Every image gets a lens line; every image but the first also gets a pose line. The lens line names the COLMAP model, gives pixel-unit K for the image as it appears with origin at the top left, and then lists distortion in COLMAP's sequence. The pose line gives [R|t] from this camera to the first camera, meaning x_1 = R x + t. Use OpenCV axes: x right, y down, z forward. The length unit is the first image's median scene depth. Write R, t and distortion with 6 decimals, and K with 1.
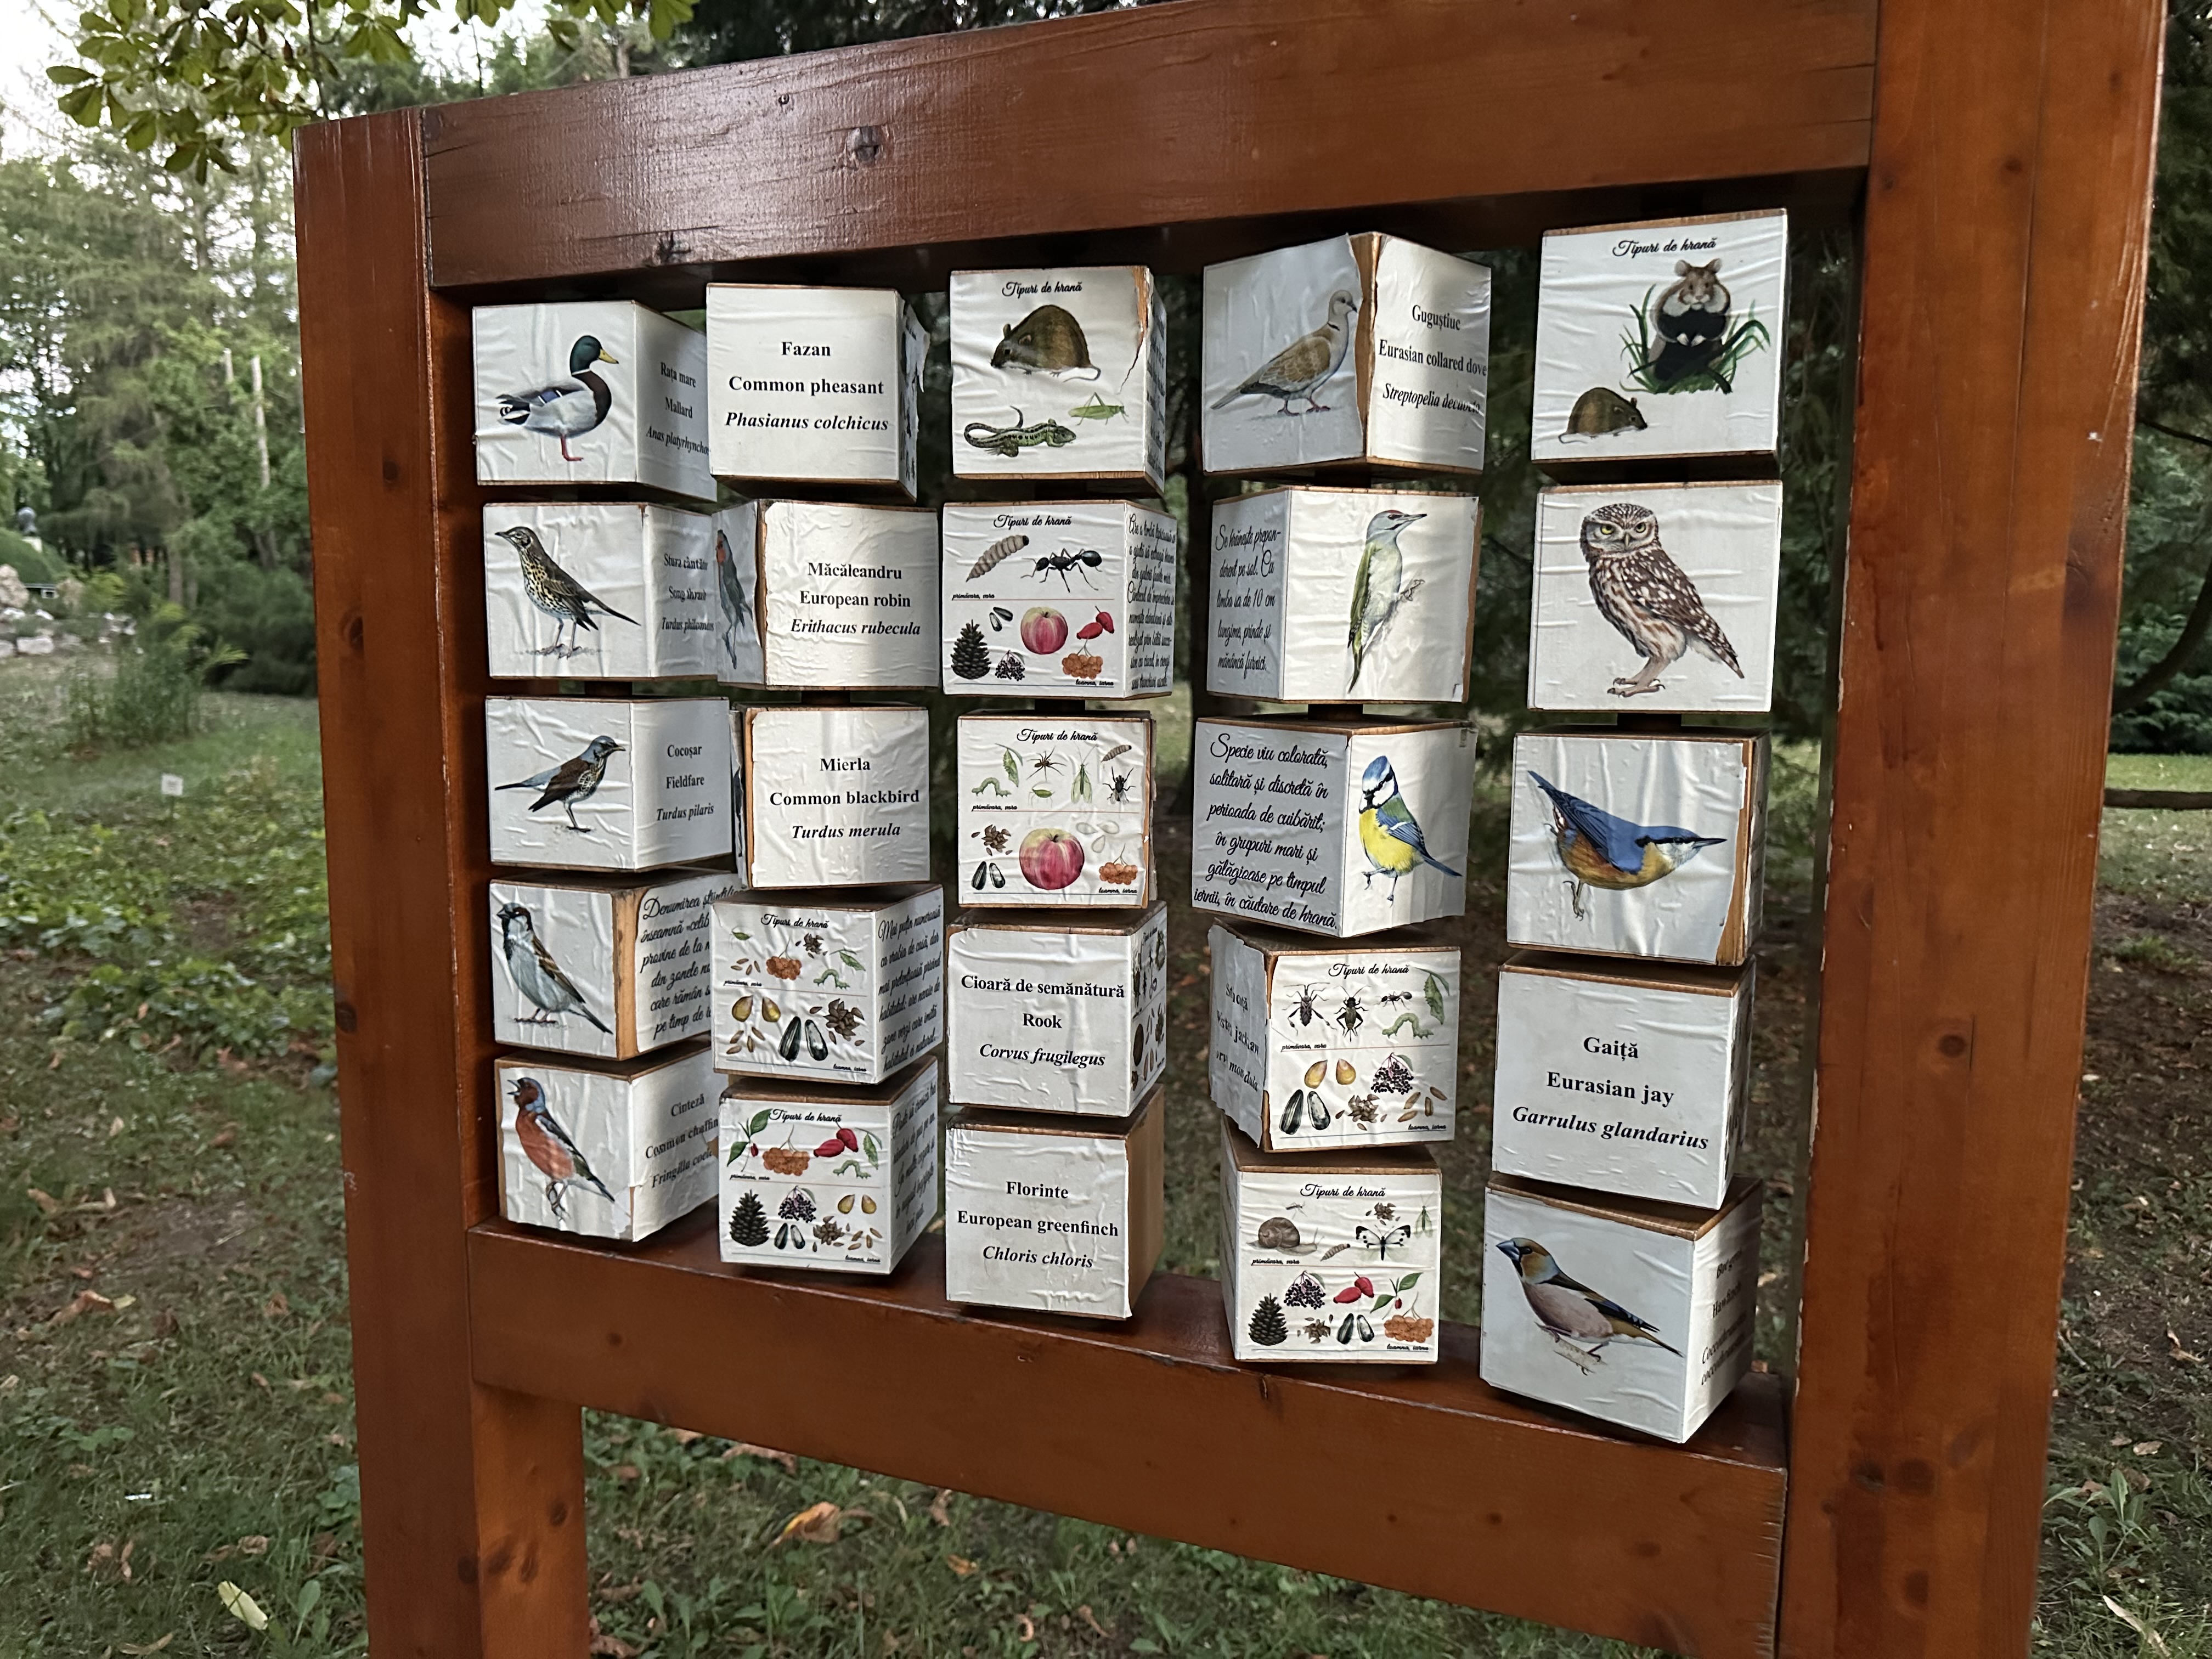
lens RADIAL K [[1526.0, 0, 1106.0], [0, 1526.0, 829.5], [0, 0, 1]] dist [0.054495, -0.065408]
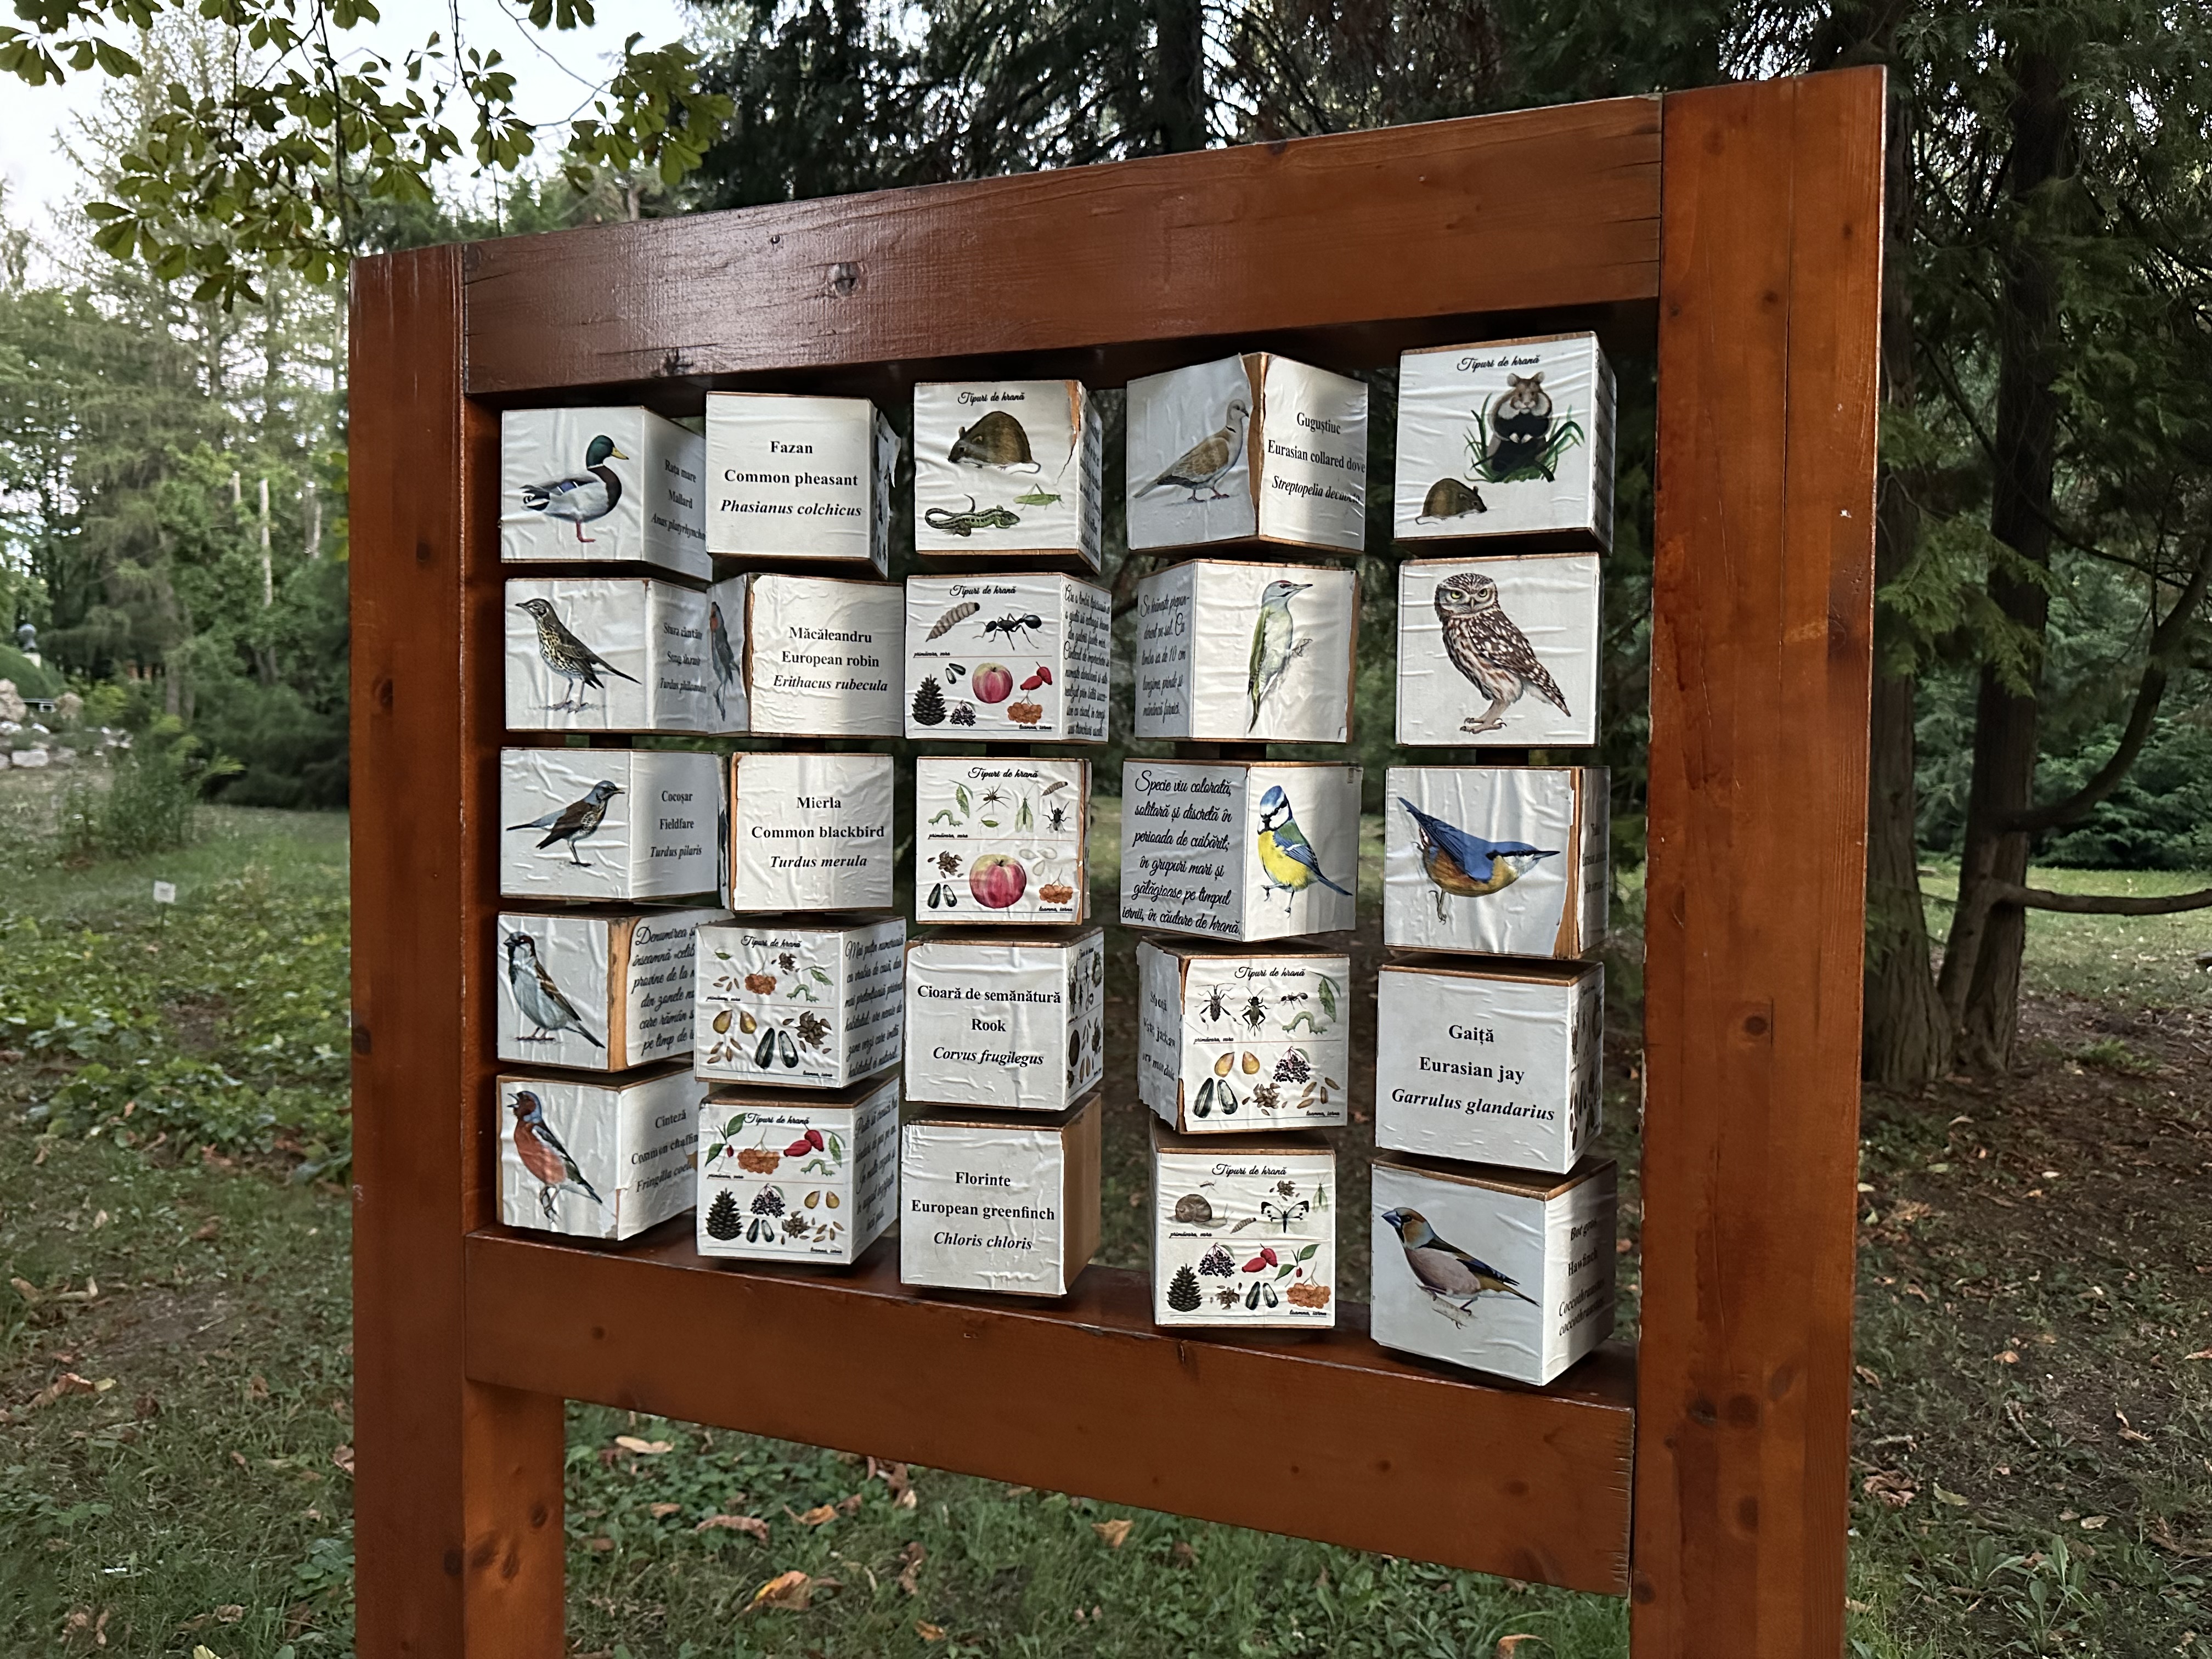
lens RADIAL K [[1529.3, 0, 1120.6], [0, 1529.3, 822.4], [0, 0, 1]] dist [0.056406, -0.062766]
pose [[0.999914, 0.003083, 0.012782, 0.037833], [-0.002004, 0.996500, -0.083570, 0.064154], [-0.012994, 0.083537, 0.996420, -0.132324]]
